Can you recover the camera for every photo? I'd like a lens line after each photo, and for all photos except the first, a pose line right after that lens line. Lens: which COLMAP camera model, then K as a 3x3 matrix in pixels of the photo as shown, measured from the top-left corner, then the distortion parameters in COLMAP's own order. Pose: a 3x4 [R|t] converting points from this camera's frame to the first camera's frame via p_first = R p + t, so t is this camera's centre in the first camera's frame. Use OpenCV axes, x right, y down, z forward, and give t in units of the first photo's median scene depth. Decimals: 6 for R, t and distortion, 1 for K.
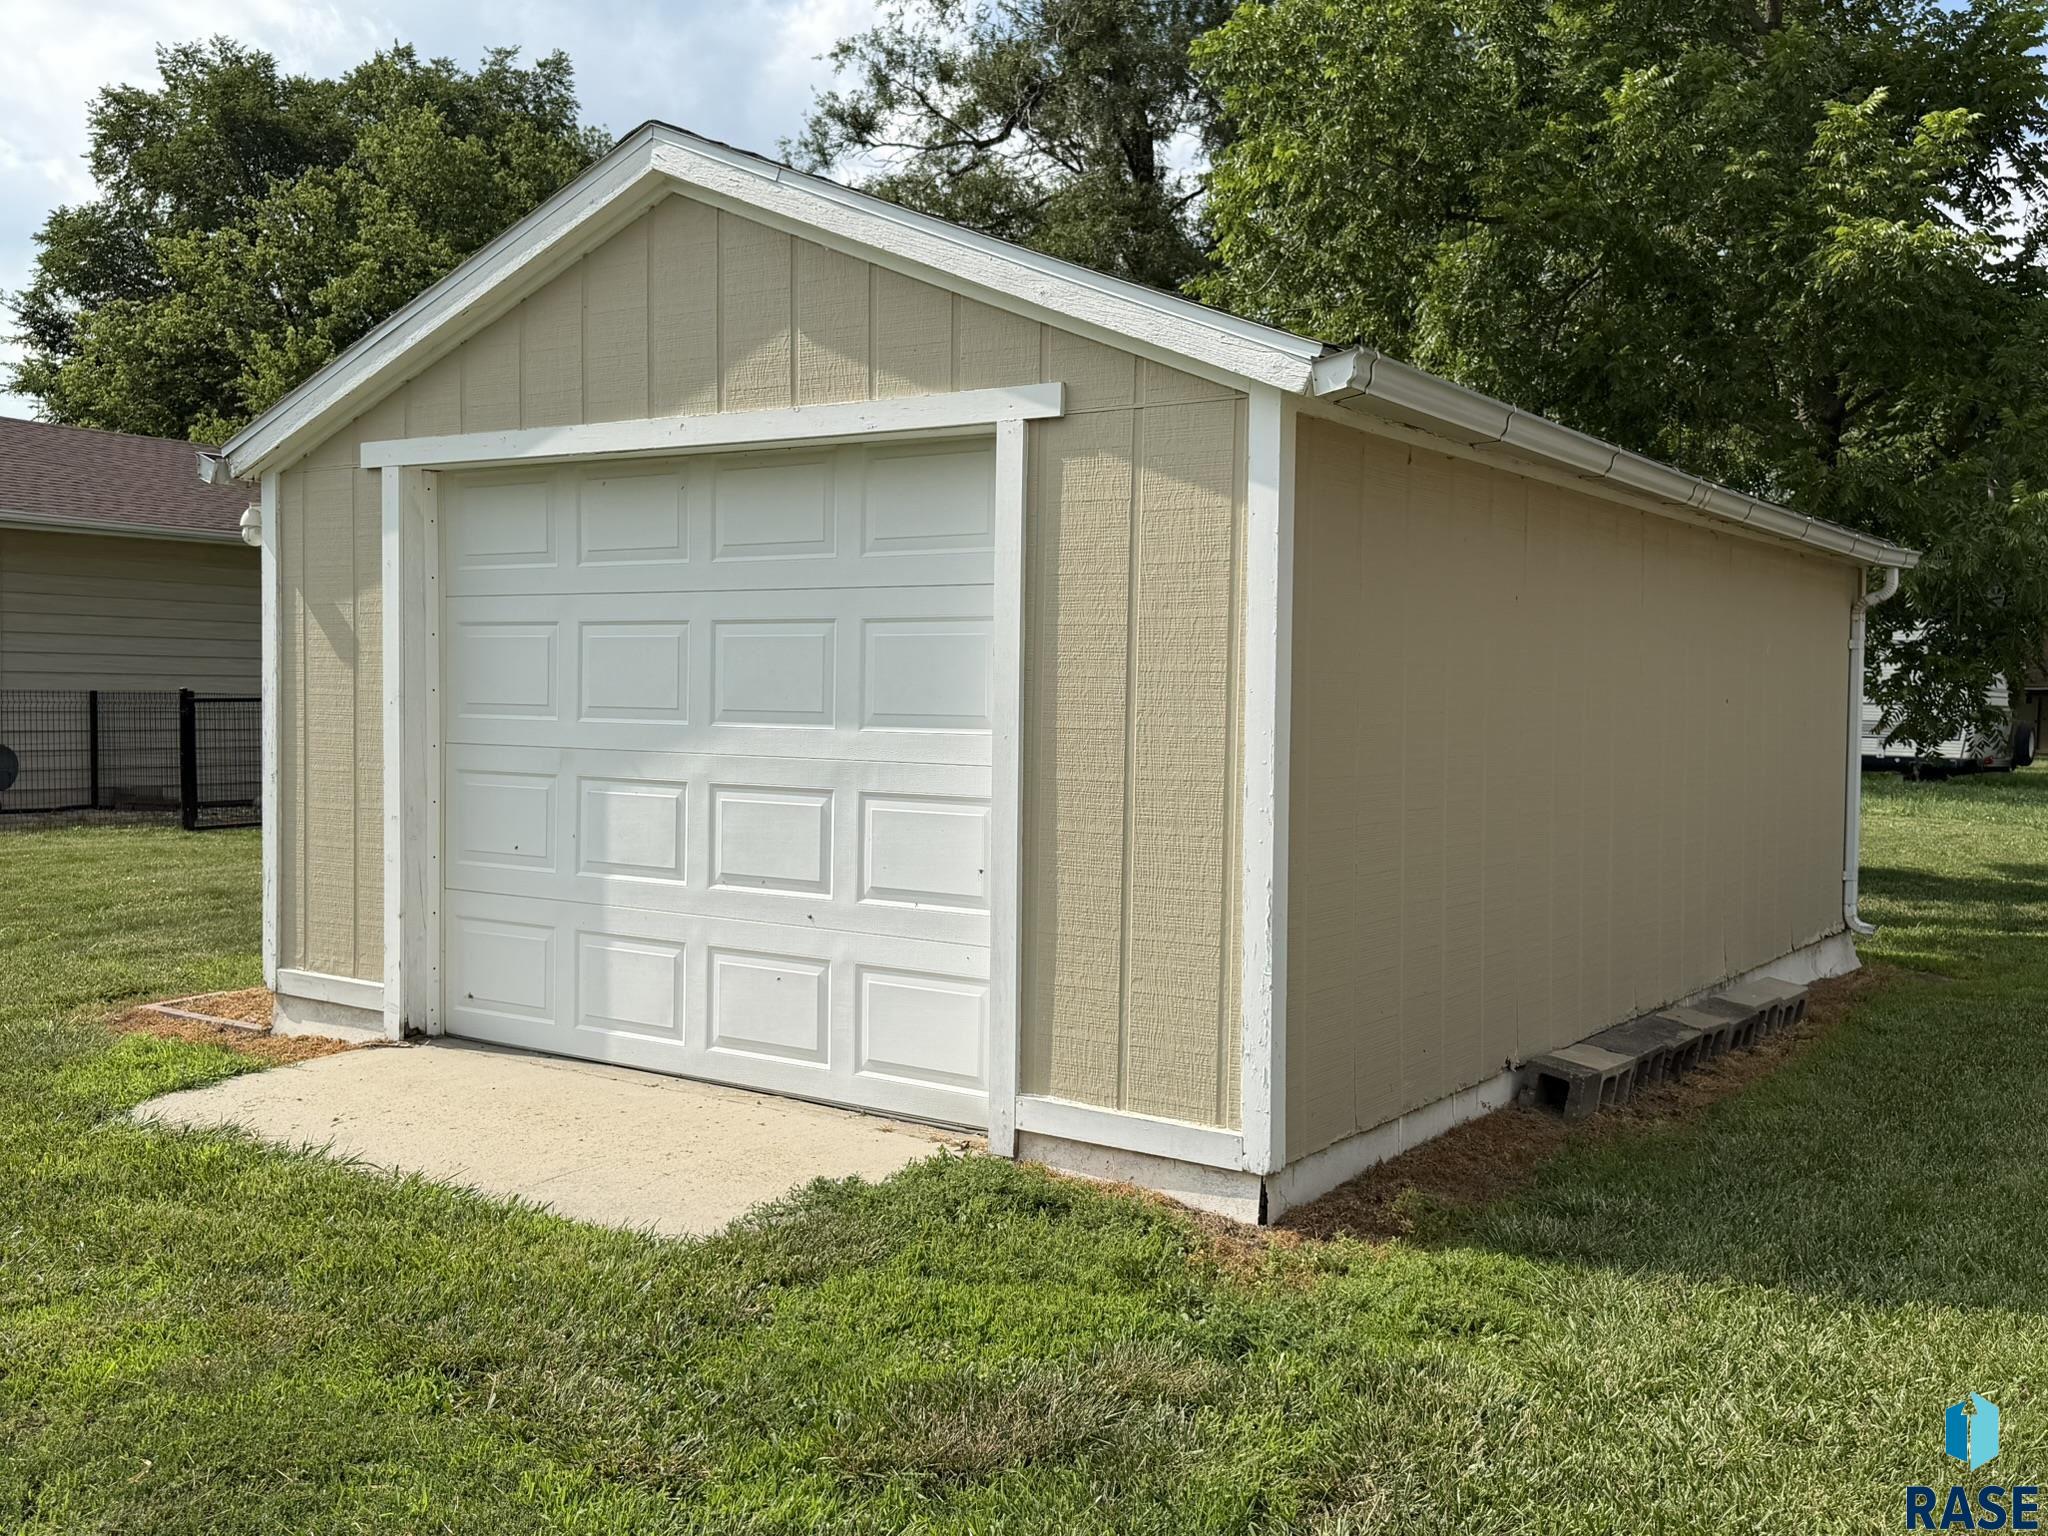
lens RADIAL K [[1879.7, 0, 1024.0], [0, 1879.7, 768.0], [0, 0, 1]] dist [0.000850, -0.000828]
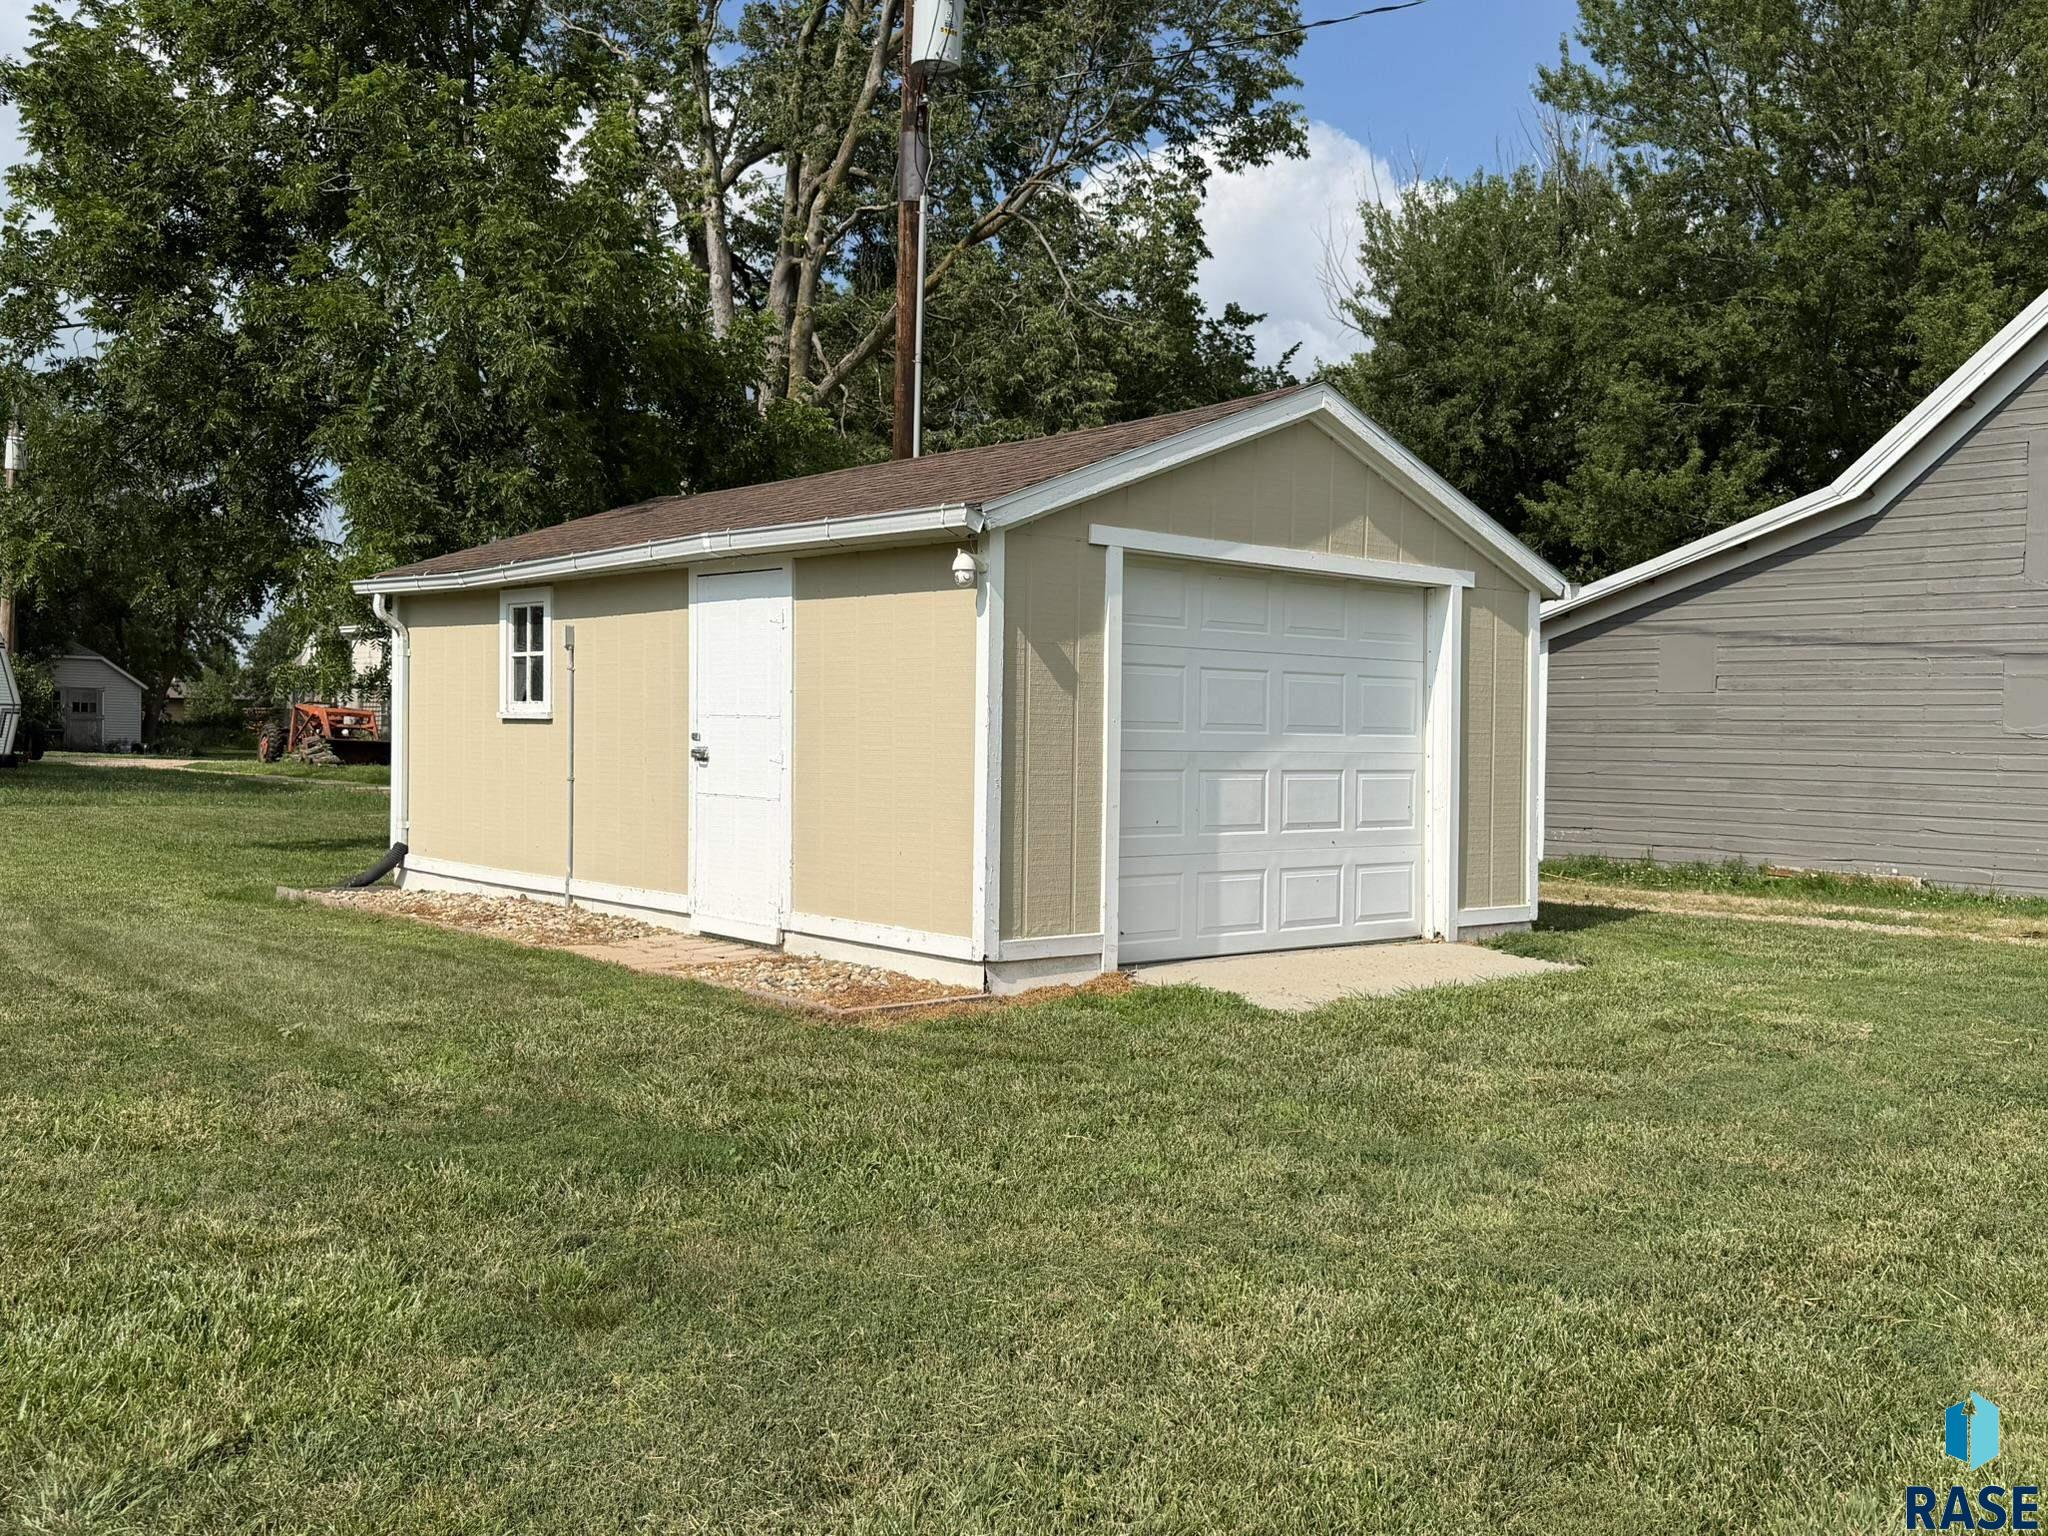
lens RADIAL K [[1879.7, 0, 1024.0], [0, 1879.7, 768.0], [0, 0, 1]] dist [0.000850, -0.000828]
pose [[0.253679, -0.027618, 0.966894, -1.815535], [0.028276, 0.999377, 0.021127, -0.034619], [-0.966875, 0.021981, 0.254302, 0.792716]]
